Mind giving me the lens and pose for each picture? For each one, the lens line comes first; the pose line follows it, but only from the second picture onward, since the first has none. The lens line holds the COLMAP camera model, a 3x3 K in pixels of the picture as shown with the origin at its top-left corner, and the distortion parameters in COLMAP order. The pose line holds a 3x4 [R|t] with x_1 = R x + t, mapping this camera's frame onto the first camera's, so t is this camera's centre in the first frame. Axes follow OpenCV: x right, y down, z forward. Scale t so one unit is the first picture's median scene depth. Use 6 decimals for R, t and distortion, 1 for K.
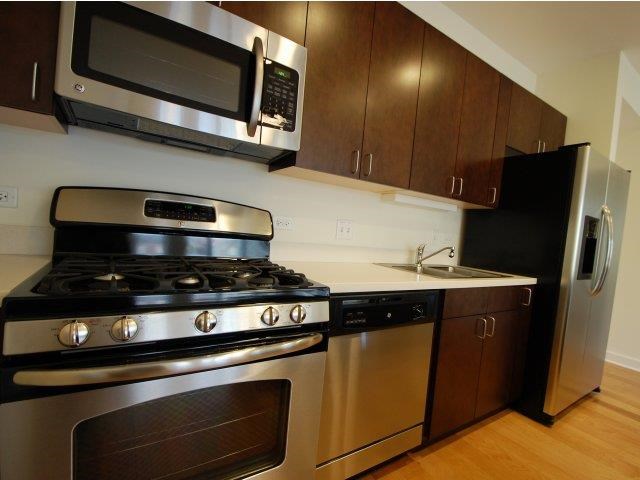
lens RADIAL K [[321.5, 0, 346.1], [0, 321.5, 238.2], [0, 0, 1]] dist [-0.001261, -0.000581]
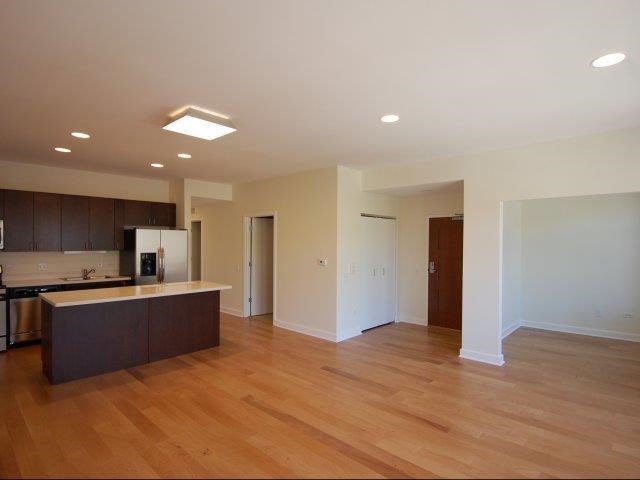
lens RADIAL K [[356.4, 0, 320.0], [0, 356.4, 240.0], [0, 0, 1]] dist [-0.019086, -0.000719]
pose [[0.975692, -0.078622, 0.204556, 2.570645], [0.083119, 0.996449, -0.013471, -0.024969], [-0.202770, 0.030146, 0.978762, -3.602728]]
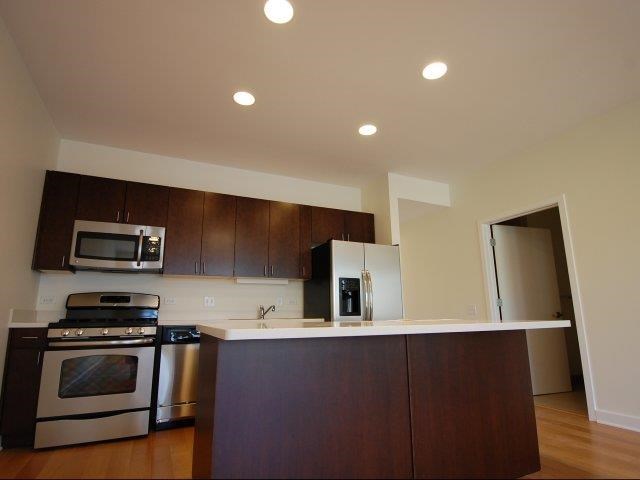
lens RADIAL K [[346.5, 0, 320.0], [0, 346.5, 240.0], [0, 0, 1]] dist [0.001172, -0.000516]
pose [[0.978687, -0.138638, -0.151497, 1.512840], [0.097655, 0.963166, -0.250550, 0.302026], [0.180653, 0.230416, 0.956176, -1.374574]]
